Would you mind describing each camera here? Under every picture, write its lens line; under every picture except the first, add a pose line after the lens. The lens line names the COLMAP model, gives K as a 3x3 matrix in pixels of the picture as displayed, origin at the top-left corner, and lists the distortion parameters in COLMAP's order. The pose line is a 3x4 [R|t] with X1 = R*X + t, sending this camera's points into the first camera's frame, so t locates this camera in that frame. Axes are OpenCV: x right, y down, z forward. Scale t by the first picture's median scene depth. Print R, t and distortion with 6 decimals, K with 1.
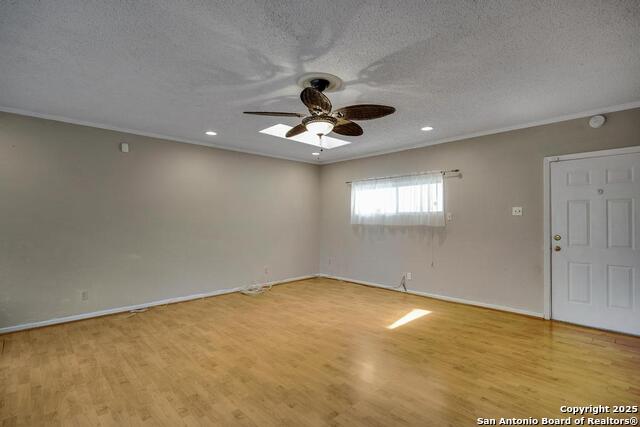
lens RADIAL K [[301.1, 0, 318.2], [0, 301.1, 219.9], [0, 0, 1]] dist [-0.001719, -0.000145]
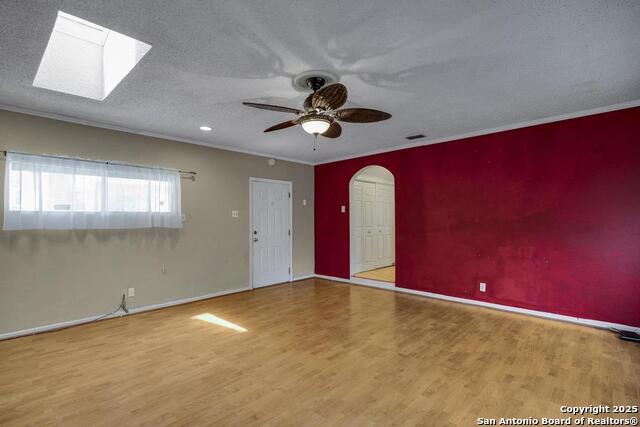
lens RADIAL K [[301.1, 0, 318.2], [0, 301.1, 219.9], [0, 0, 1]] dist [-0.001719, -0.000145]
pose [[-0.031583, 0.001910, 0.999499, -0.689109], [0.005911, 0.999981, -0.001724, 0.000341], [-0.999484, 0.005853, -0.031594, 0.722052]]
